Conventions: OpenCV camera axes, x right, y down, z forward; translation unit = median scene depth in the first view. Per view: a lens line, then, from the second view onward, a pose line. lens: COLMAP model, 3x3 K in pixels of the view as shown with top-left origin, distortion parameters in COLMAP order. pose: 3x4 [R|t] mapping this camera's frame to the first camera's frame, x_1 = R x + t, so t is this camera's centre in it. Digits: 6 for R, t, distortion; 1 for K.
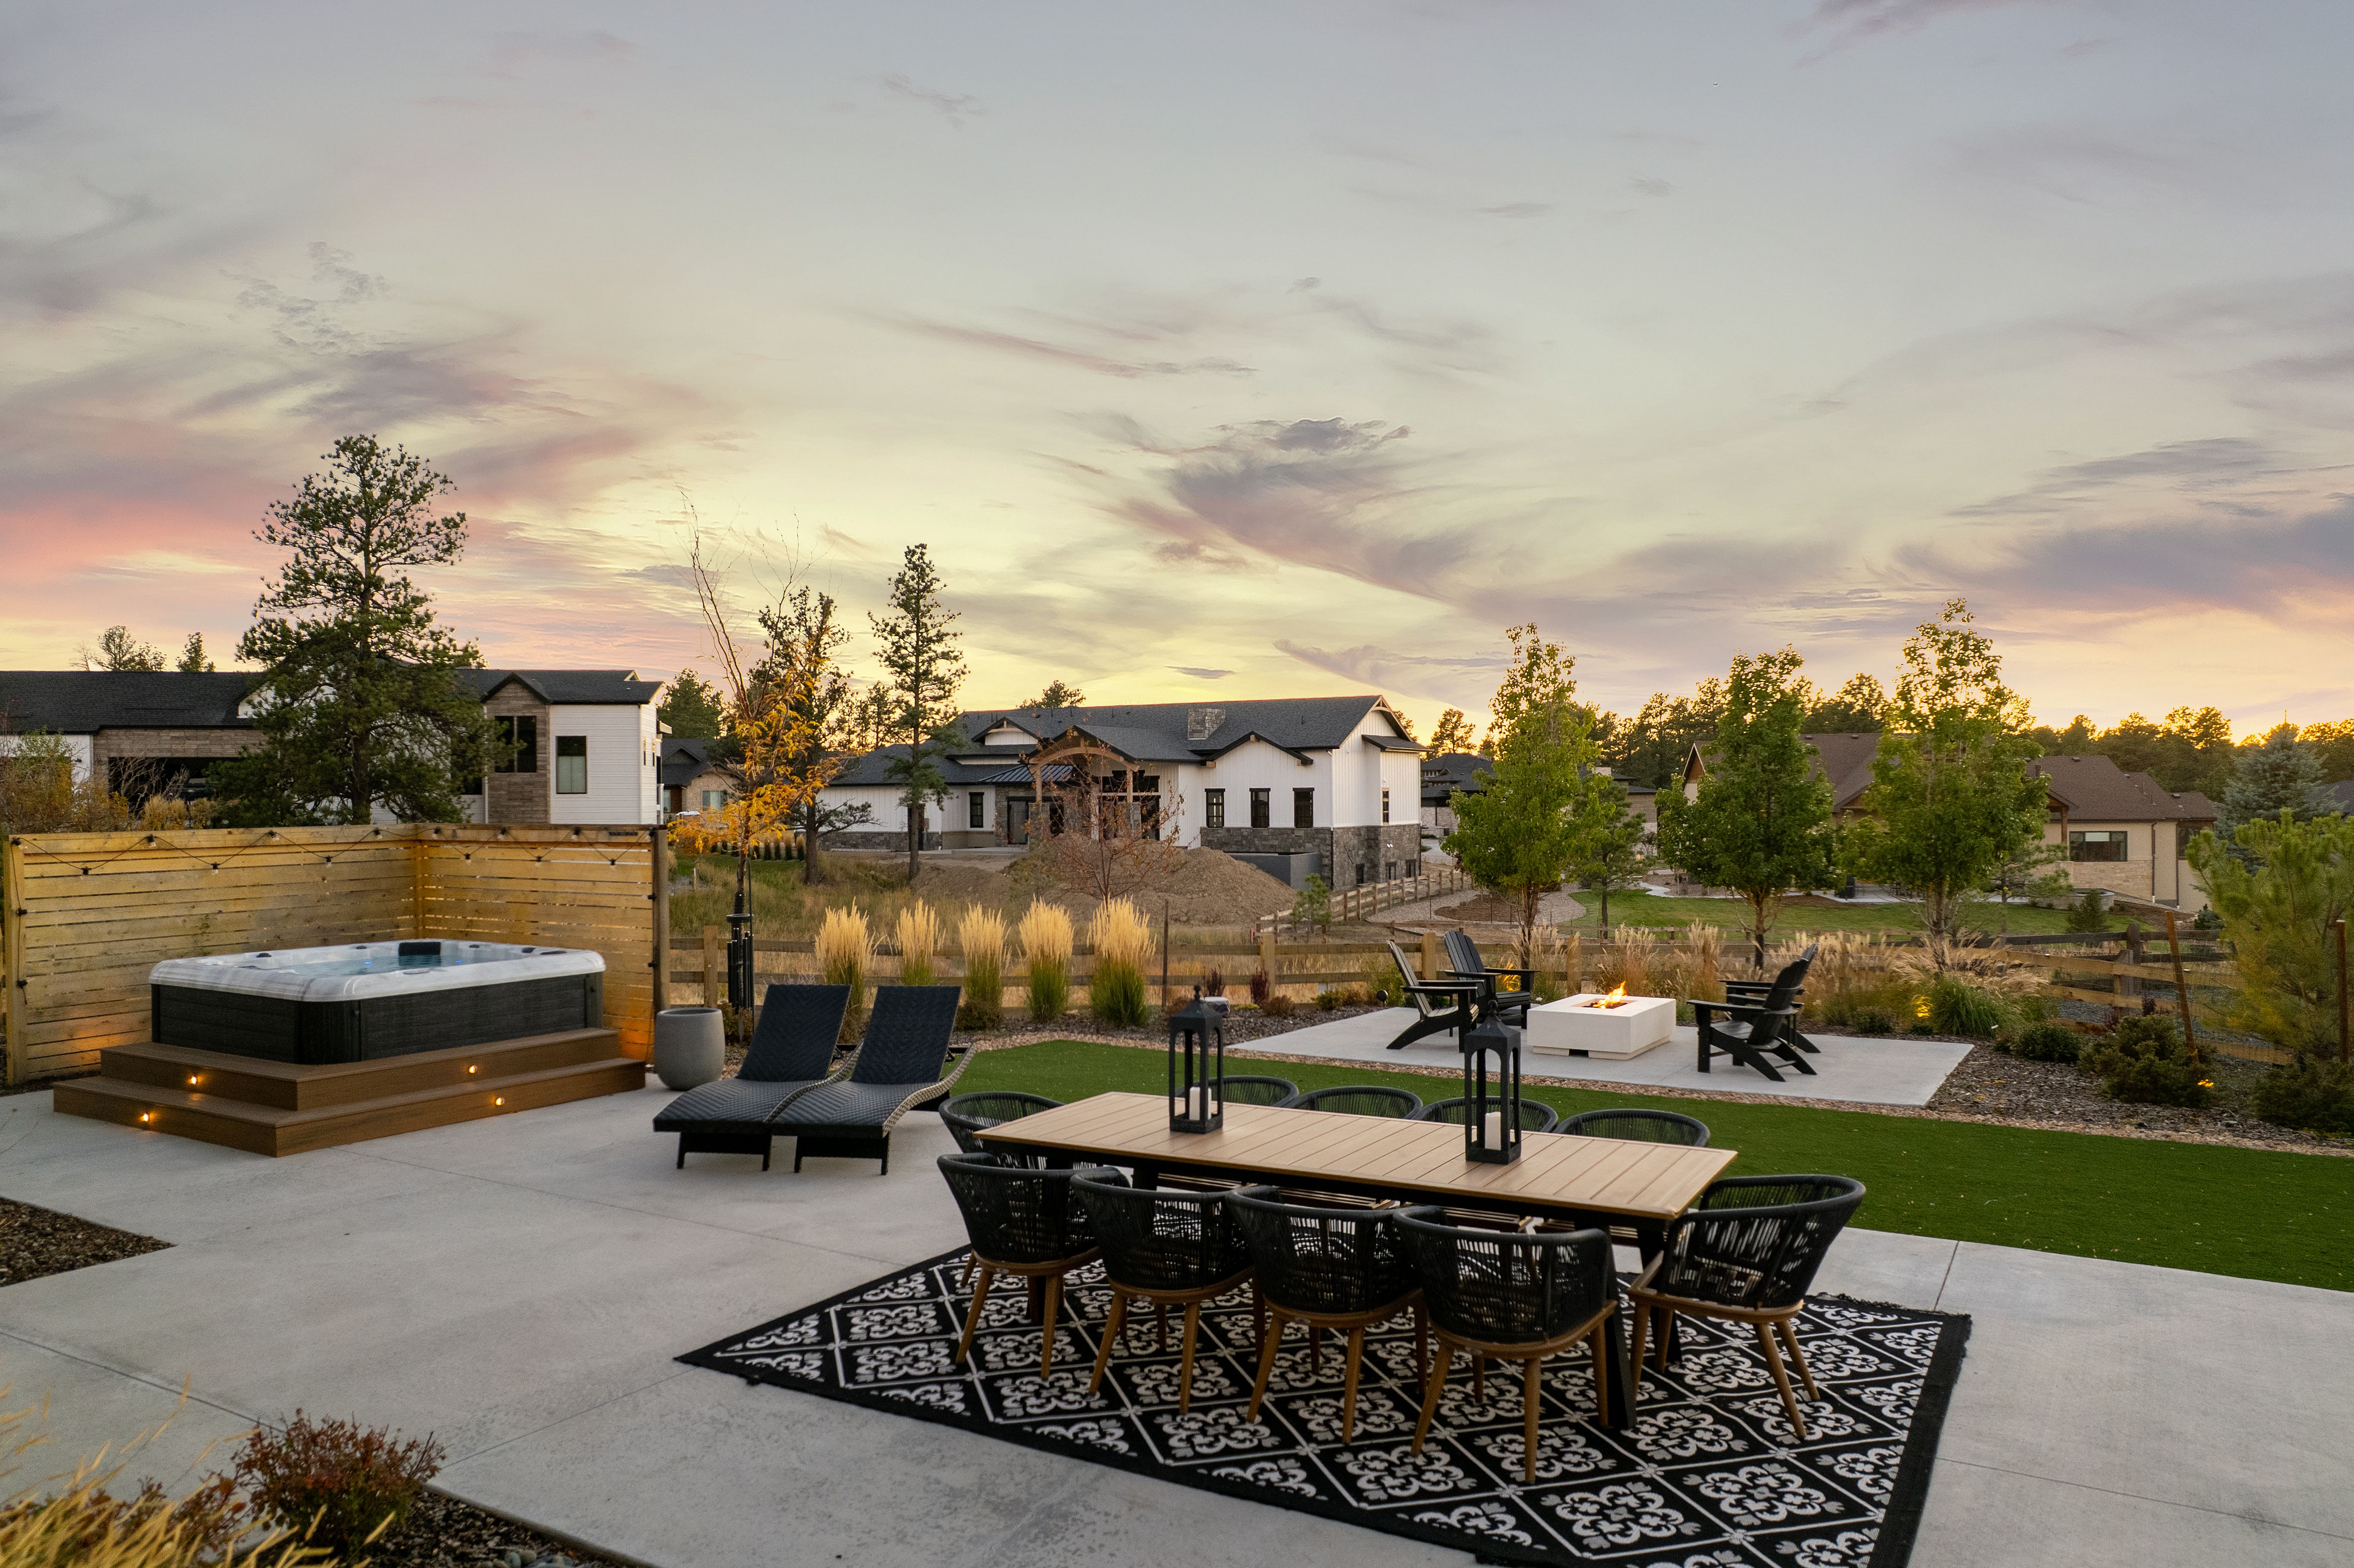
lens RADIAL K [[1609.6, 0, 1177.0], [0, 1609.6, 784.0], [0, 0, 1]] dist [-0.073844, 0.072597]
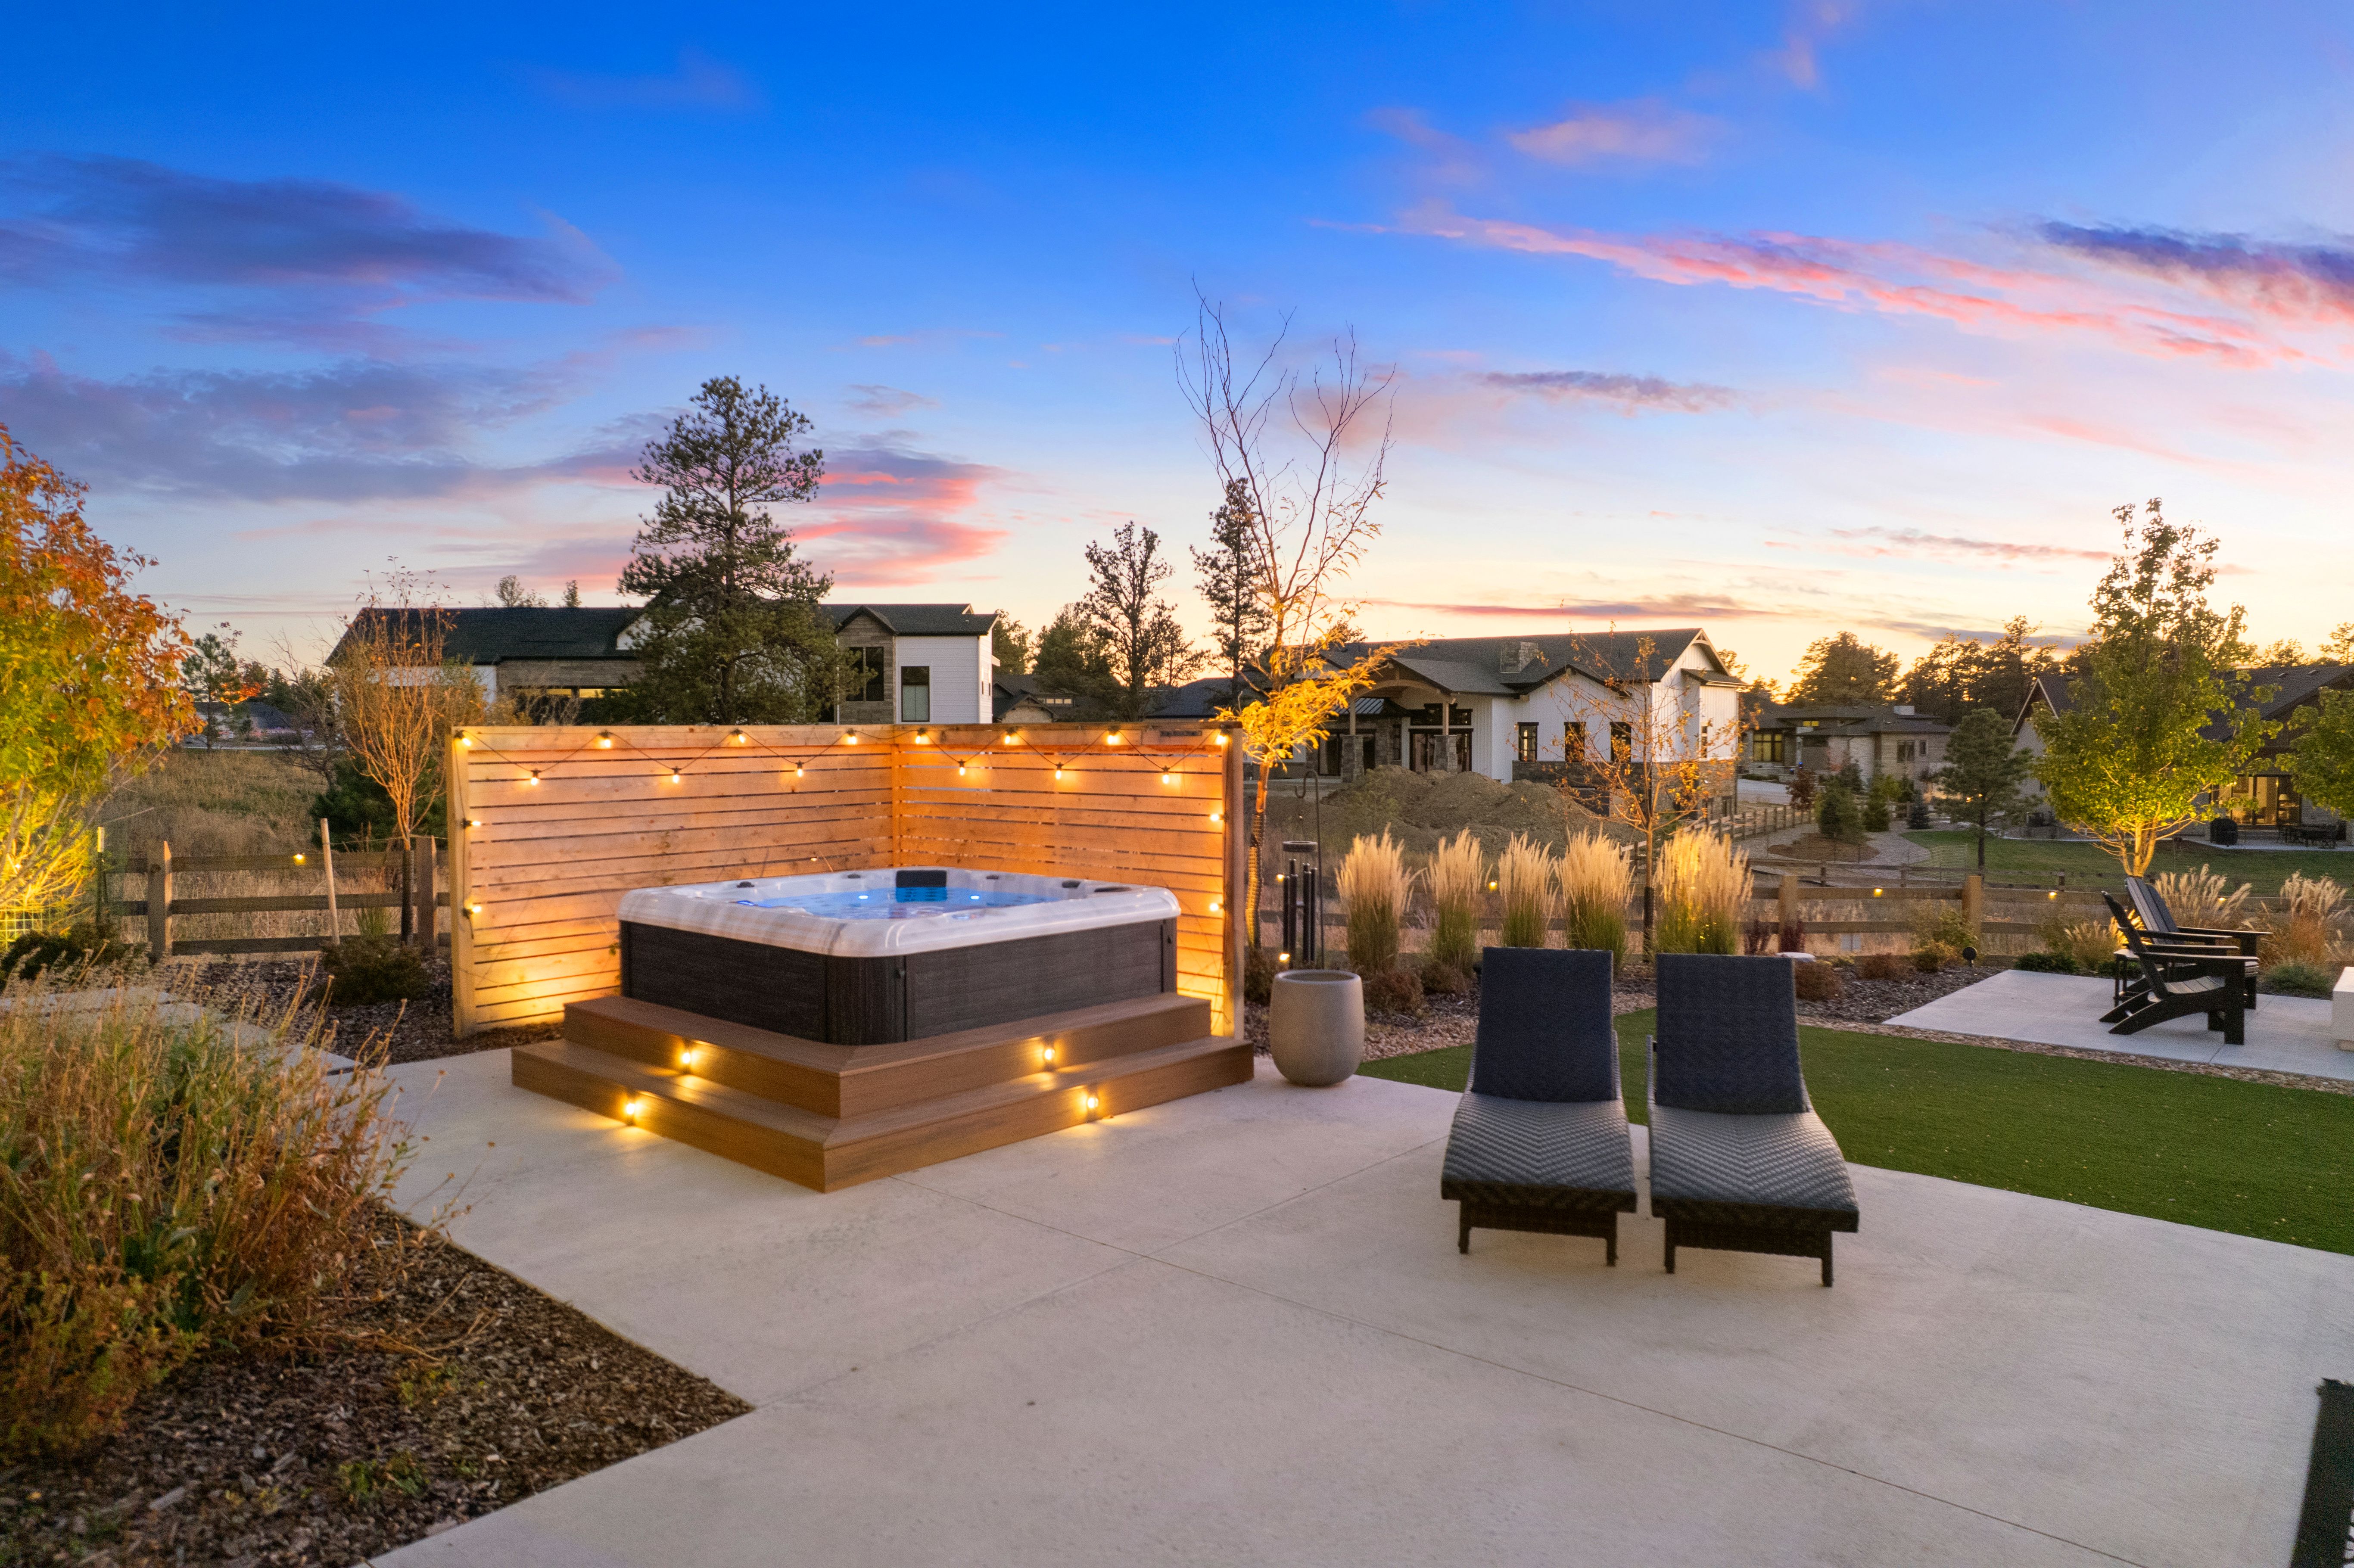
lens RADIAL K [[1508.7, 0, 1166.3], [0, 1508.7, 781.0], [0, 0, 1]] dist [-0.060346, 0.054779]
pose [[0.984593, 0.012425, -0.174420, -0.051465], [-0.005635, 0.999209, 0.039372, 0.005724], [0.174771, -0.037783, 0.983884, 0.065605]]
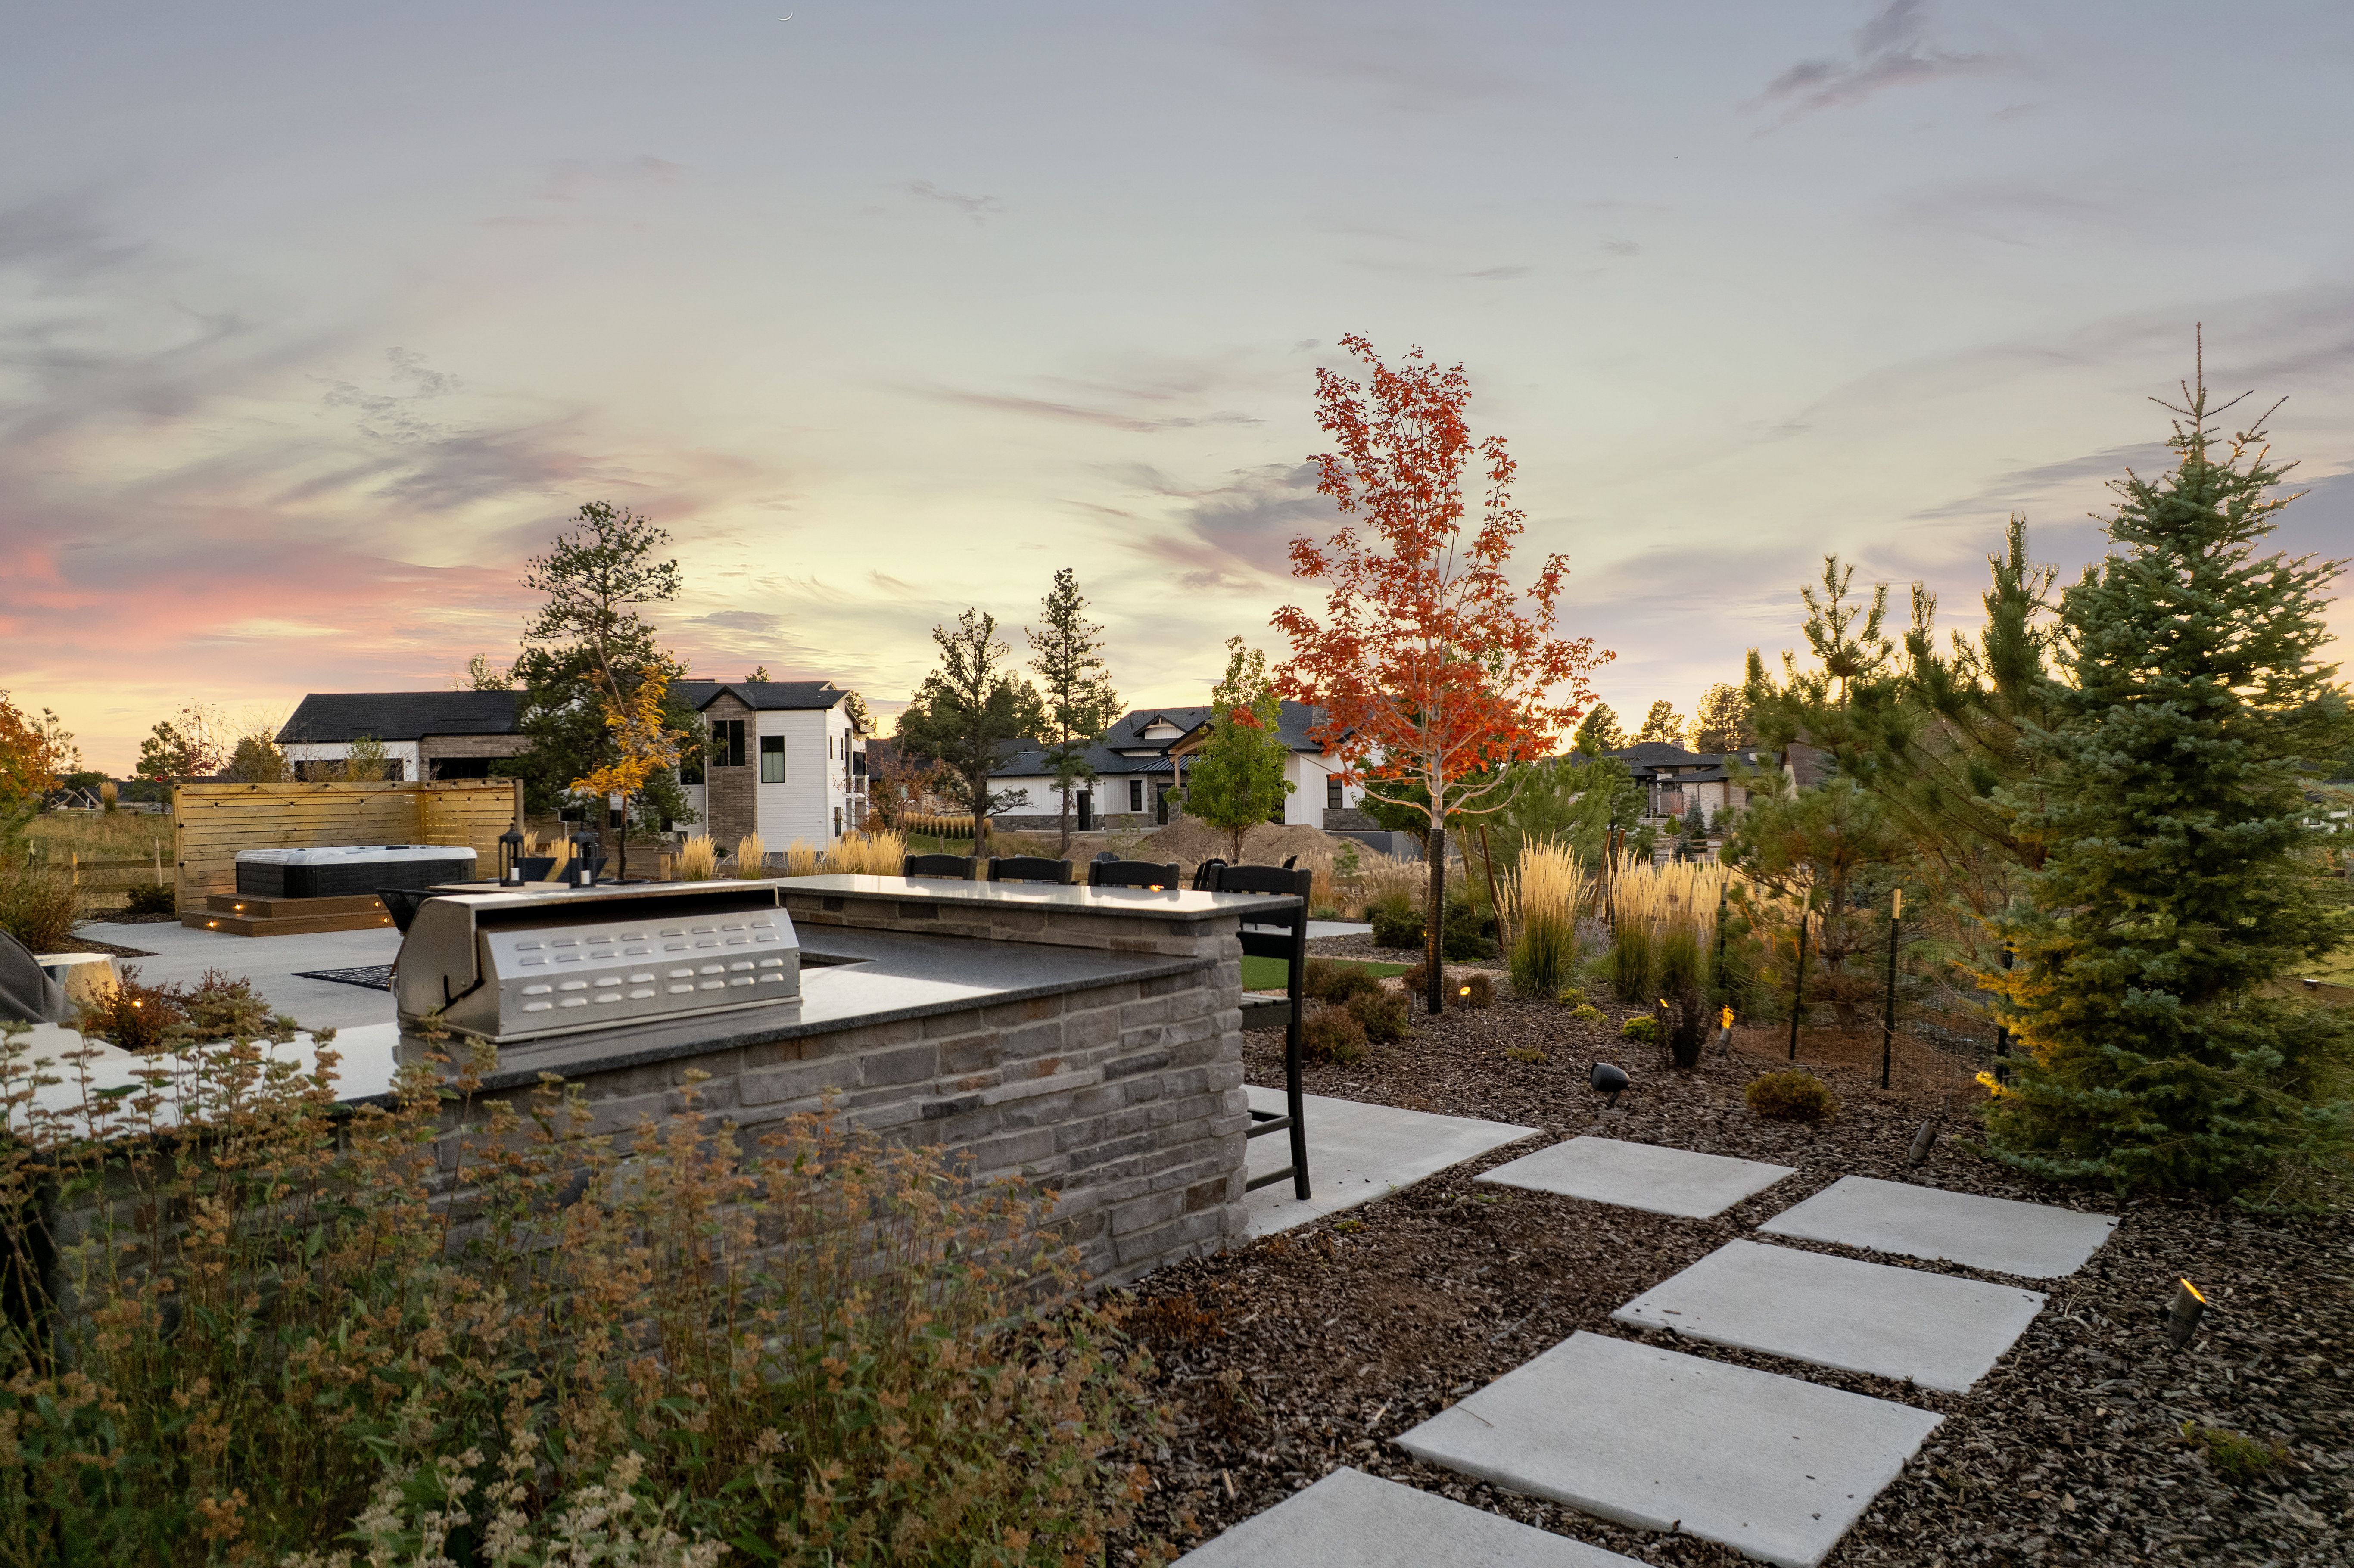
lens RADIAL K [[1508.7, 0, 1166.3], [0, 1508.7, 781.0], [0, 0, 1]] dist [-0.060346, 0.054779]
pose [[0.984503, -0.010683, -0.175043, 0.137123], [0.011020, 0.999939, 0.000958, 0.007772], [0.175022, -0.002872, 0.984560, -0.098511]]
